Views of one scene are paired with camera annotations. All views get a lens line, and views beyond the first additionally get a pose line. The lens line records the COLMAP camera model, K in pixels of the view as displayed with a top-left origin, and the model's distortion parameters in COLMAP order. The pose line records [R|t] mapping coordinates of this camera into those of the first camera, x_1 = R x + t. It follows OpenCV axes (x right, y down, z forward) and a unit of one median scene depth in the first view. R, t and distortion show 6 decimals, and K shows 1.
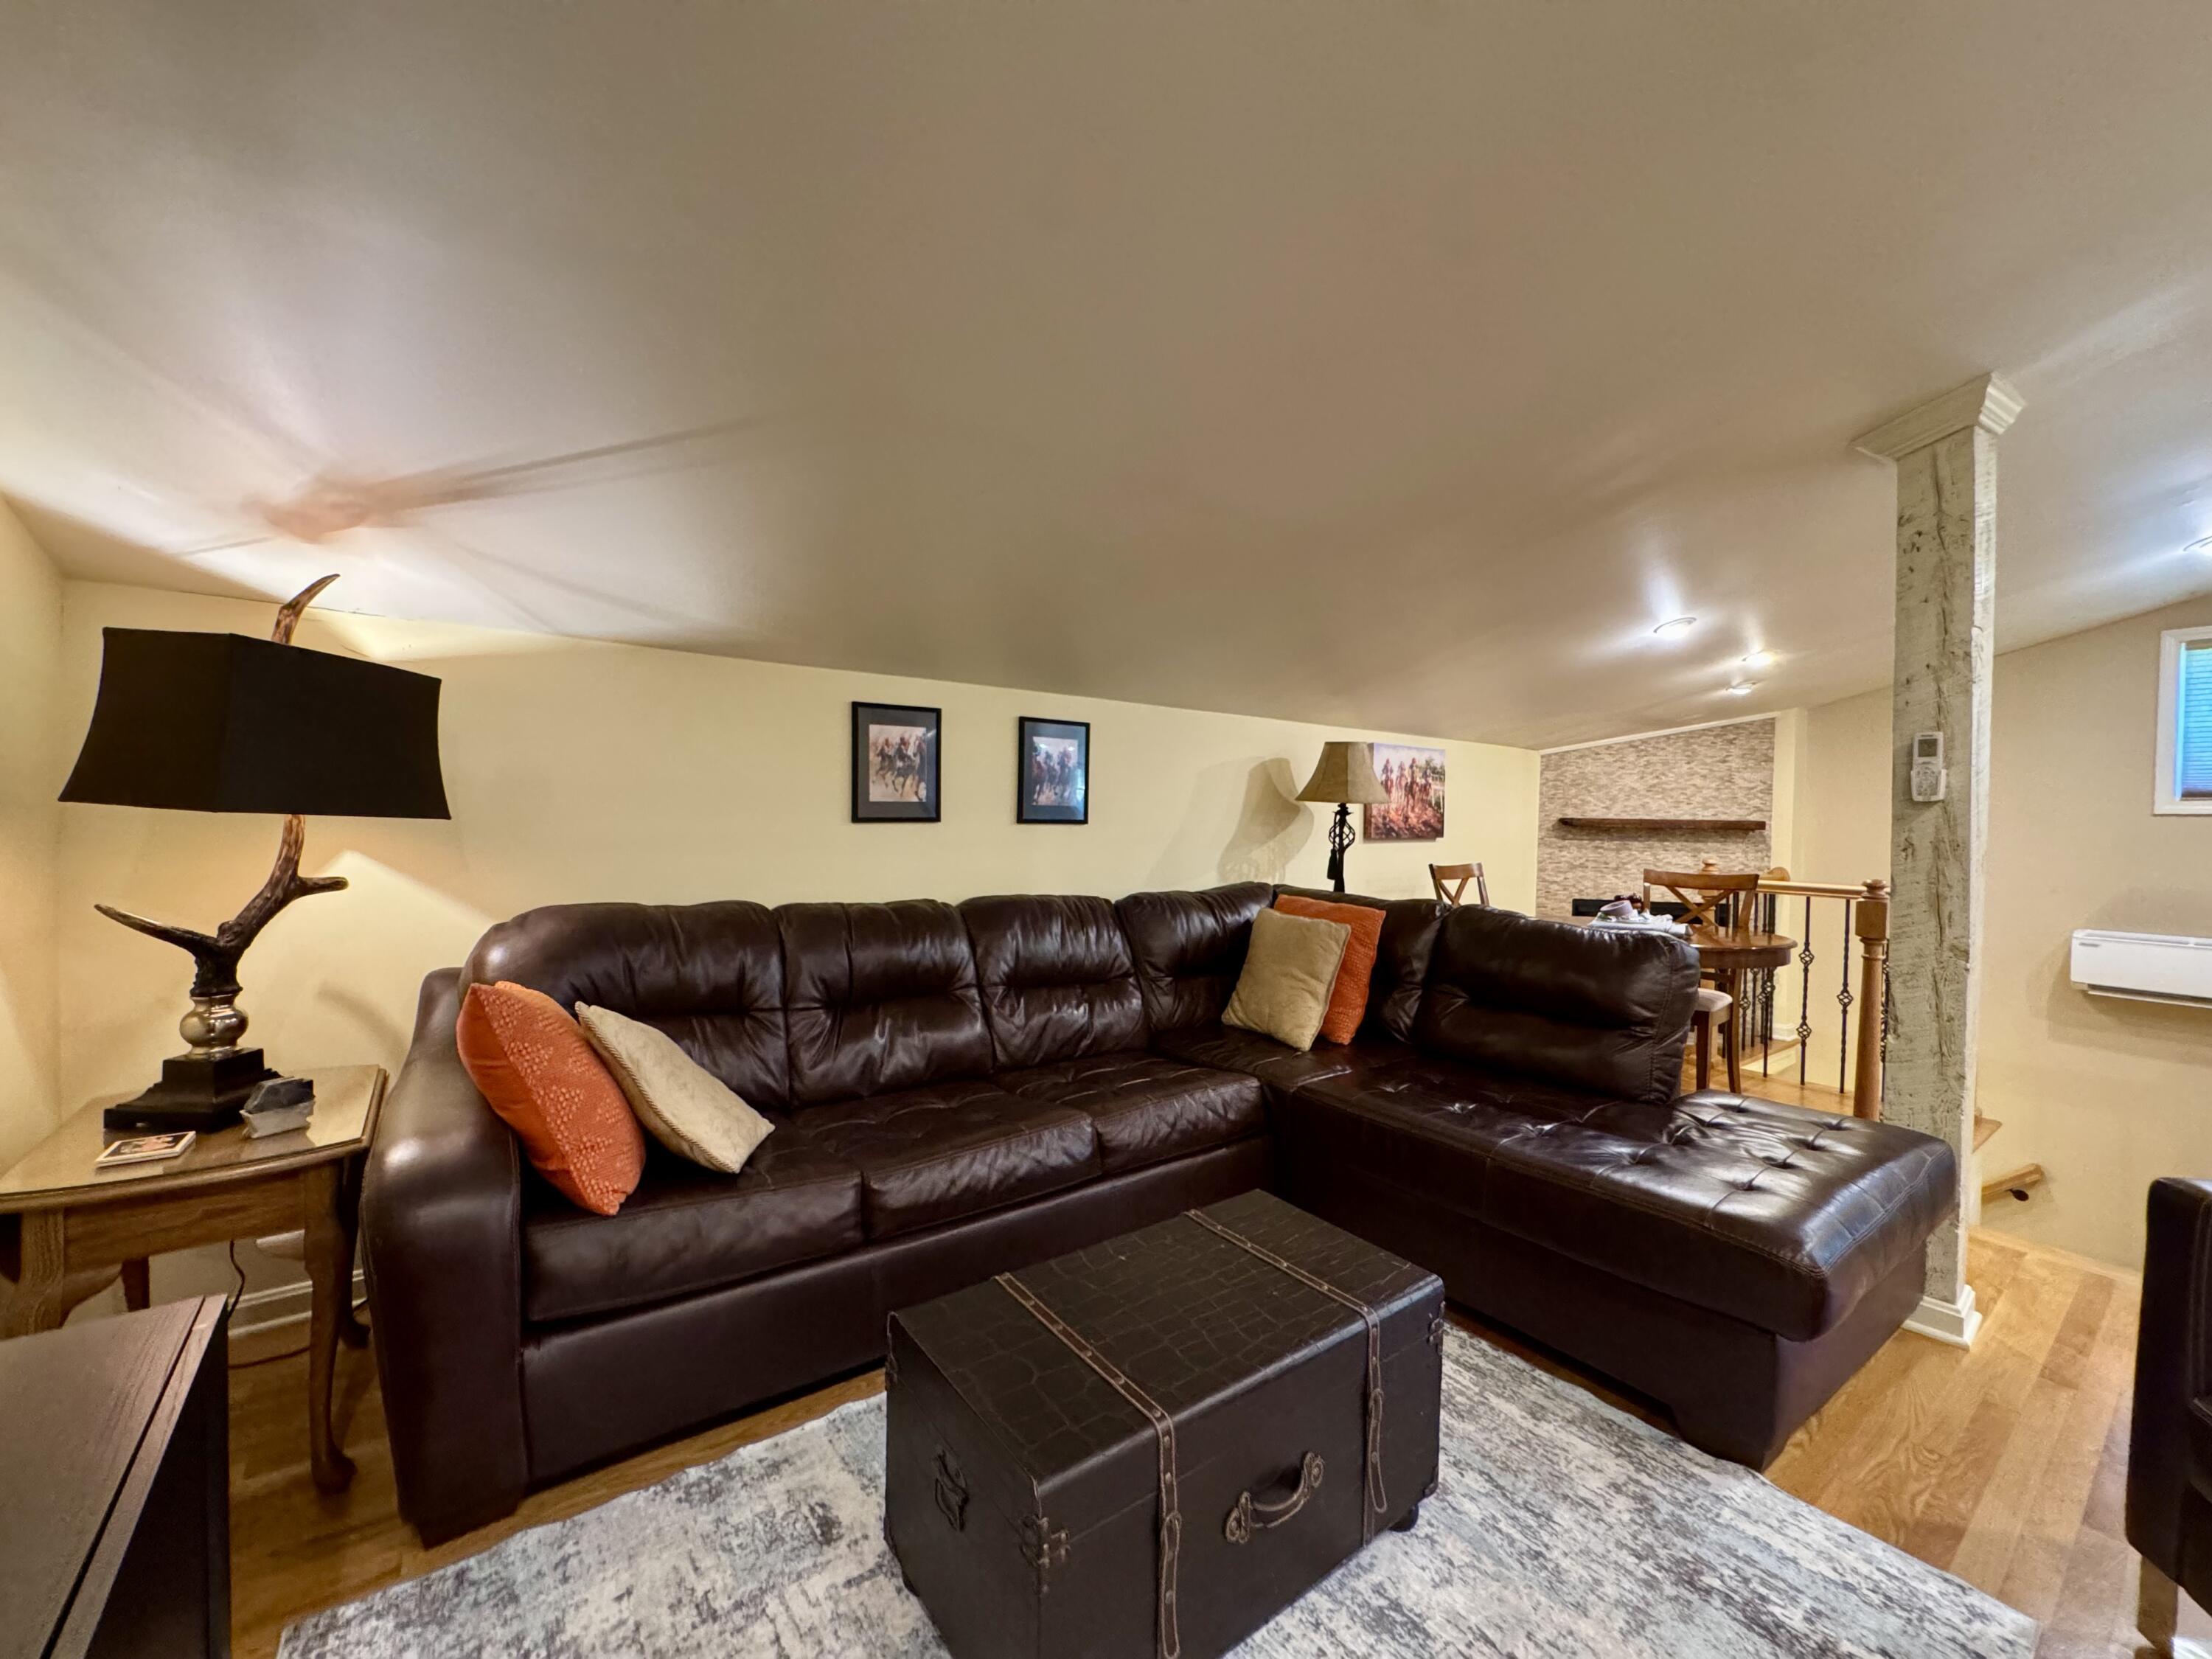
lens RADIAL K [[882.8, 0, 1107.6], [0, 882.8, 829.3], [0, 0, 1]] dist [-0.004372, 0.000166]
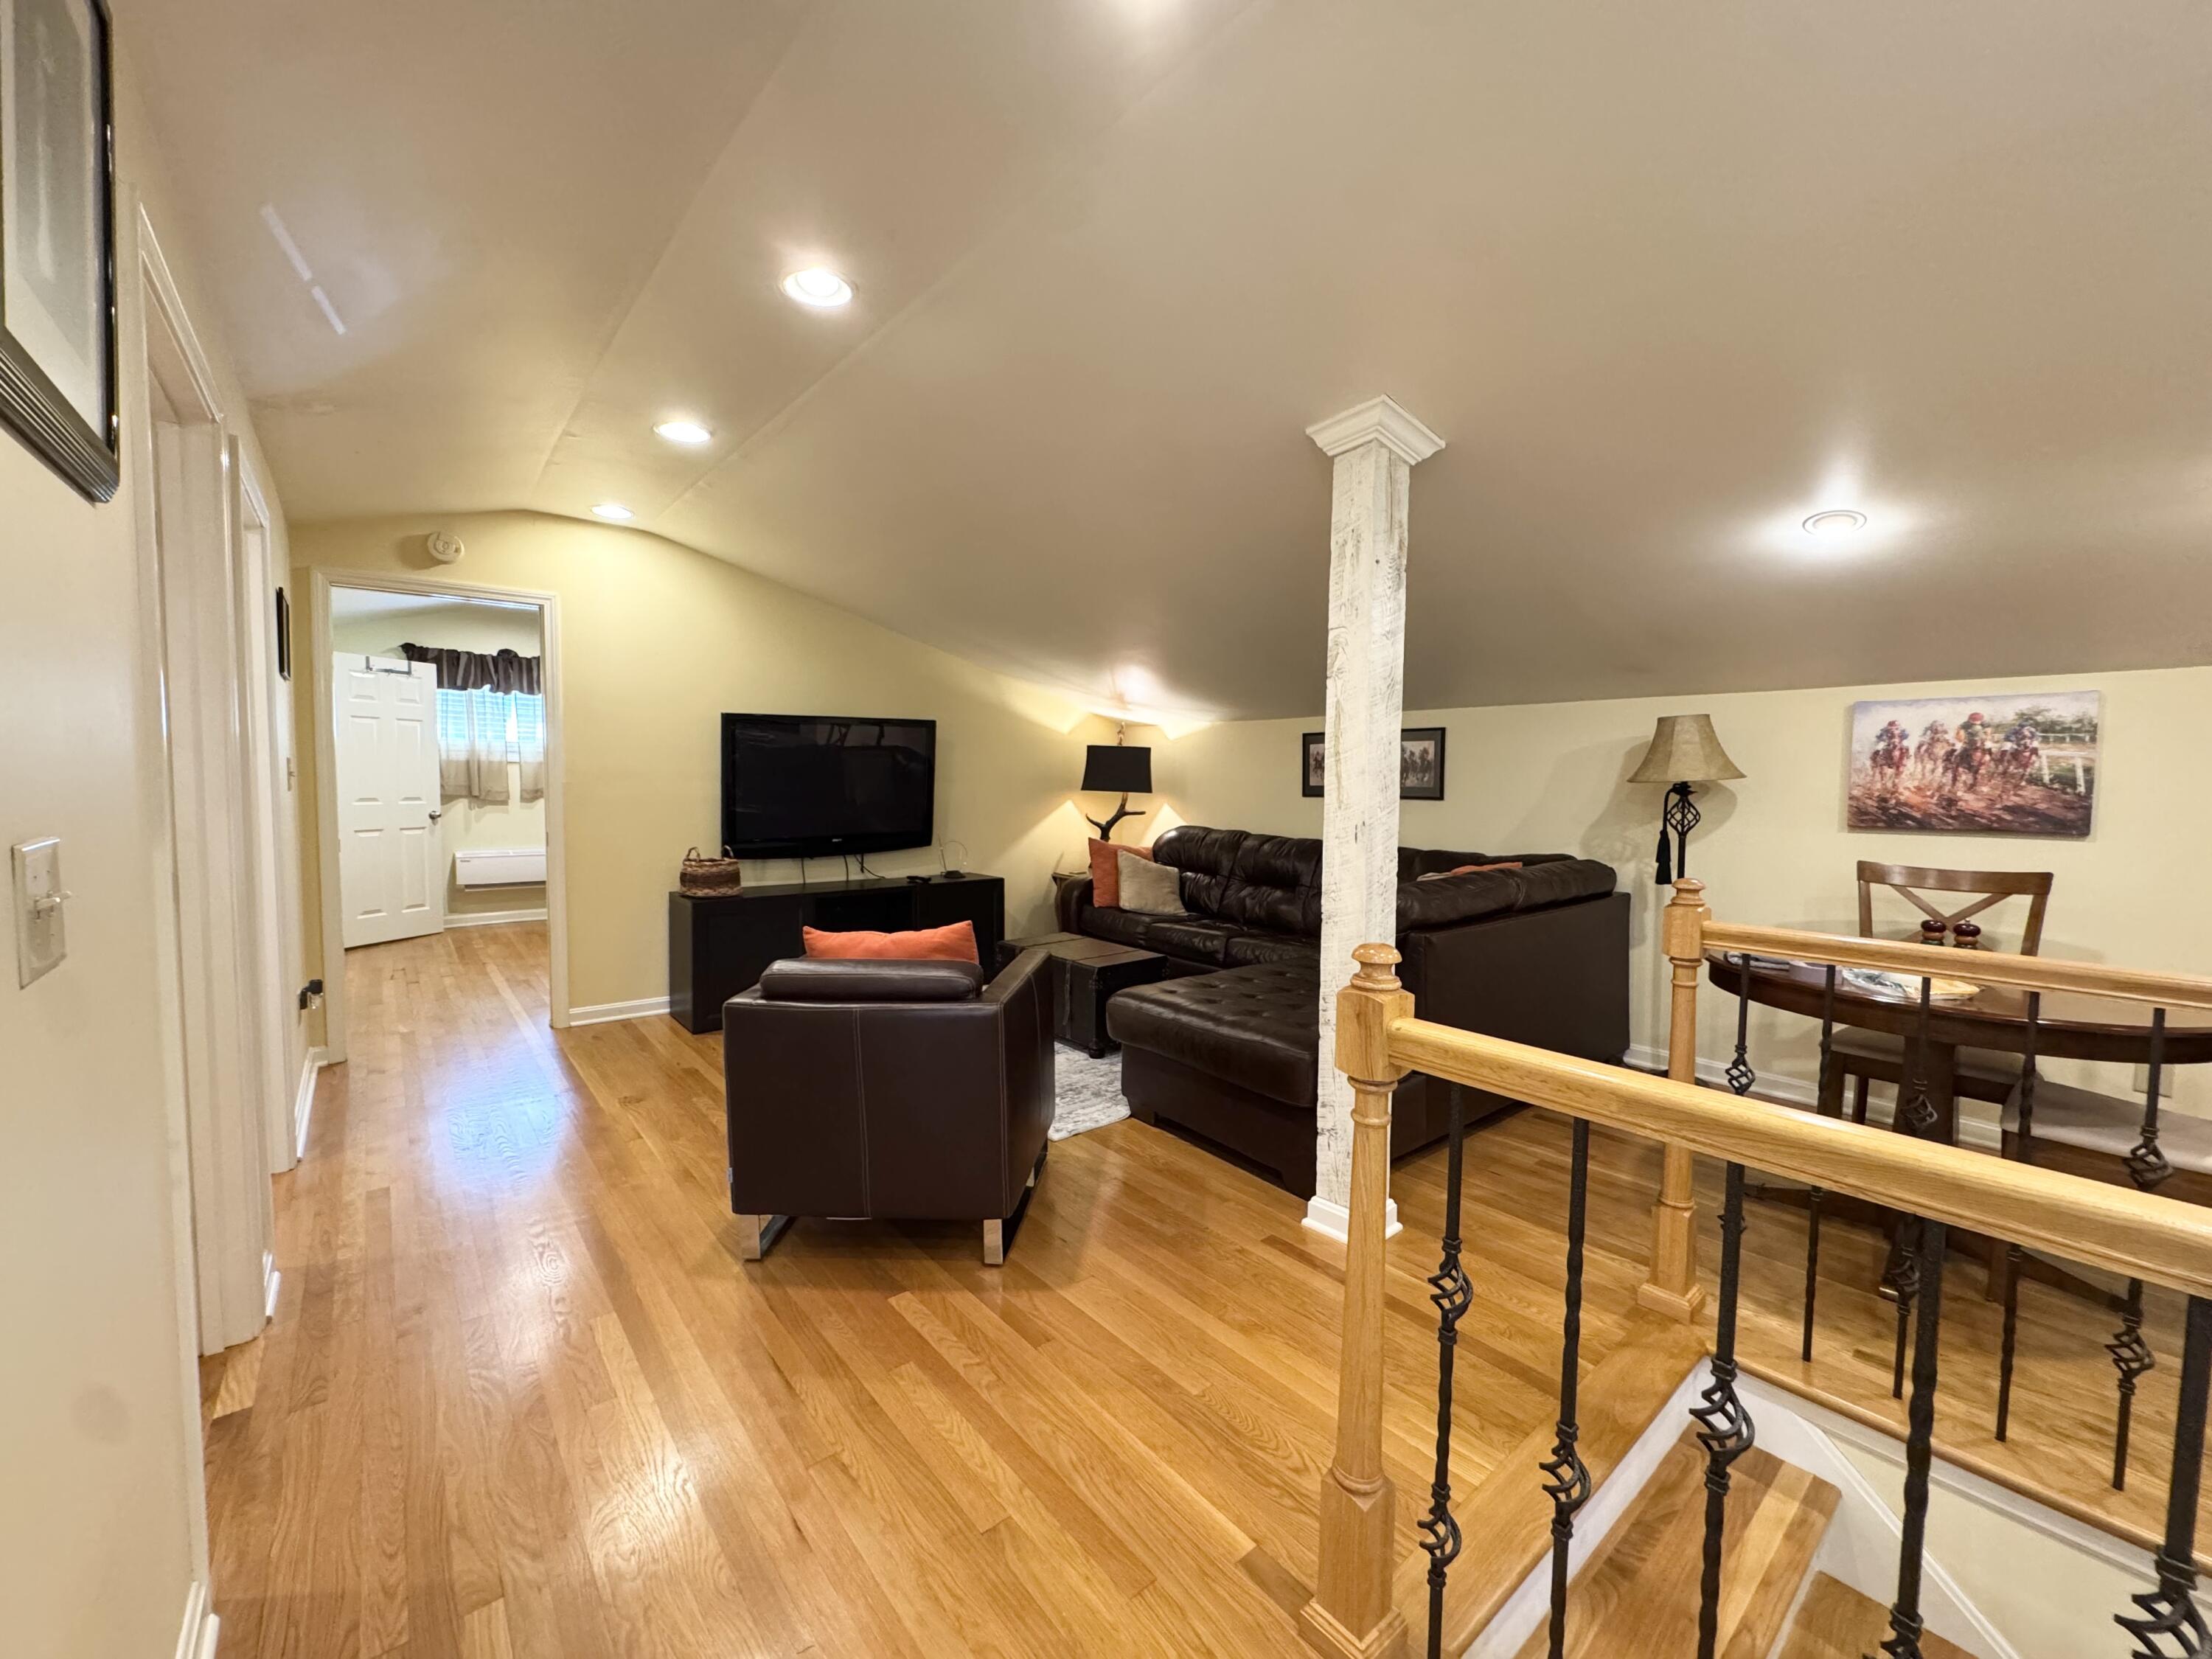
lens RADIAL K [[882.8, 0, 1107.6], [0, 882.8, 829.3], [0, 0, 1]] dist [-0.004372, 0.000166]
pose [[0.055045, 0.040376, -0.997667, 1.515346], [-0.025072, 0.998923, 0.039044, -0.000996], [0.998169, 0.022864, 0.055998, 0.447647]]
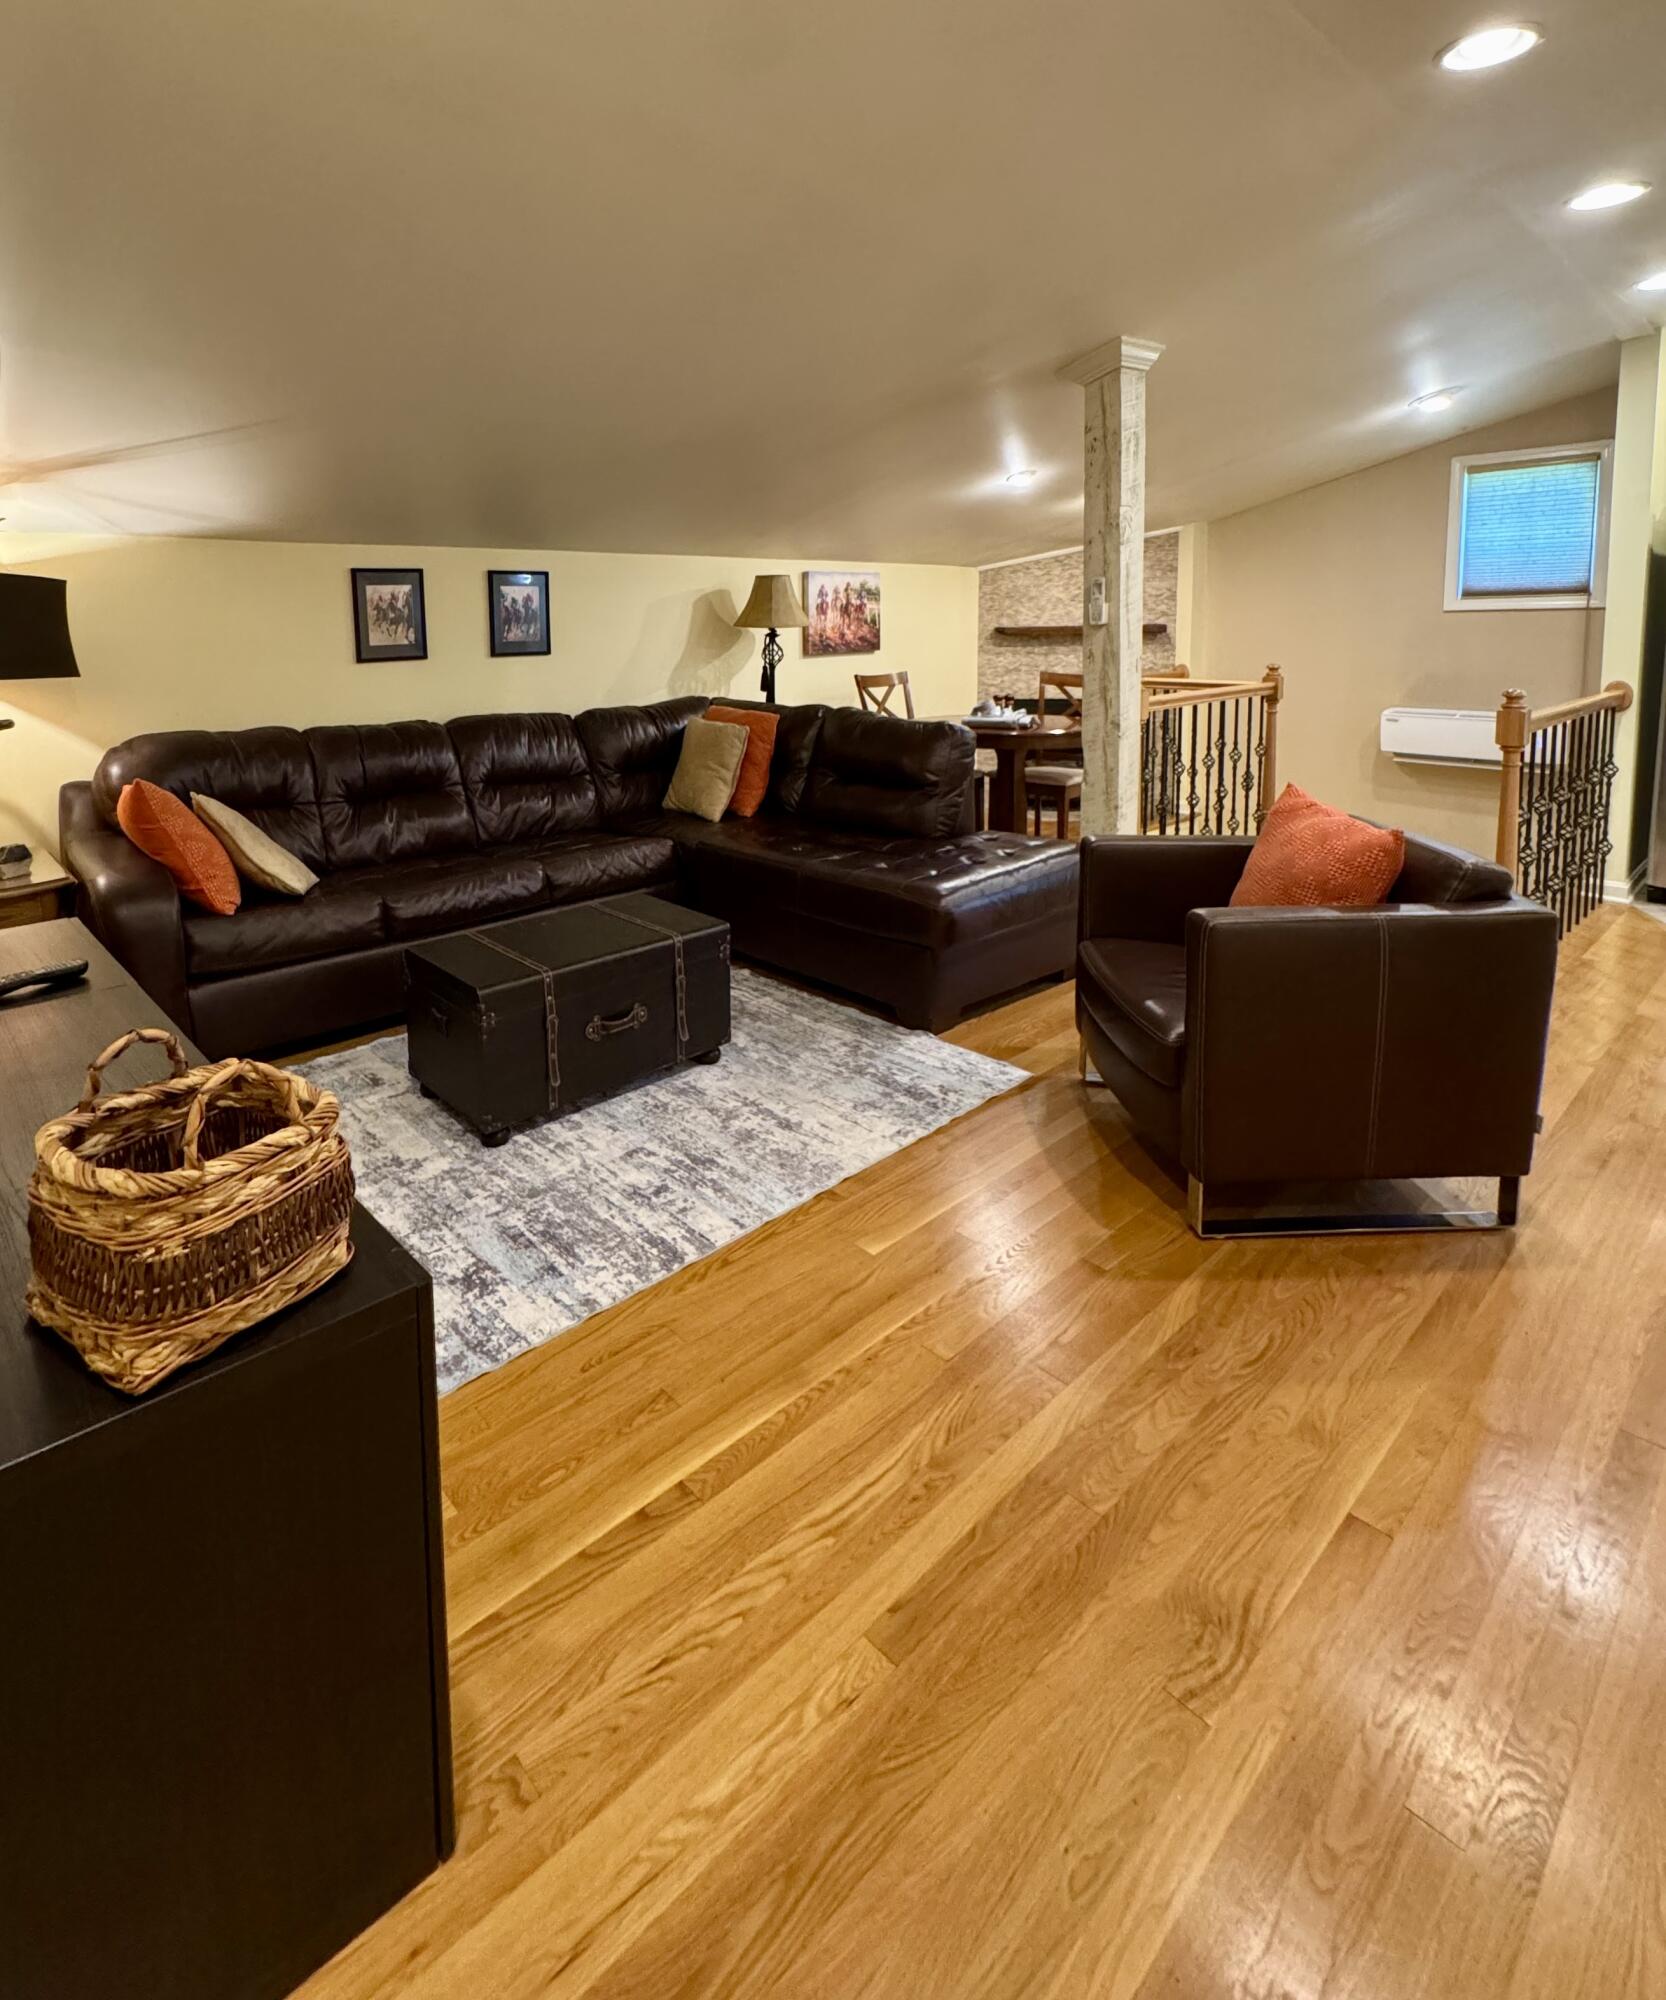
lens RADIAL K [[1023.2, 0, 707.7], [0, 1023.2, 719.2], [0, 0, 1]] dist [-0.004329, 0.000300]
pose [[0.997369, -0.041566, 0.059389, 0.120799], [0.036753, 0.996120, 0.079965, -0.025073], [-0.062482, -0.077572, 0.995027, -0.491381]]
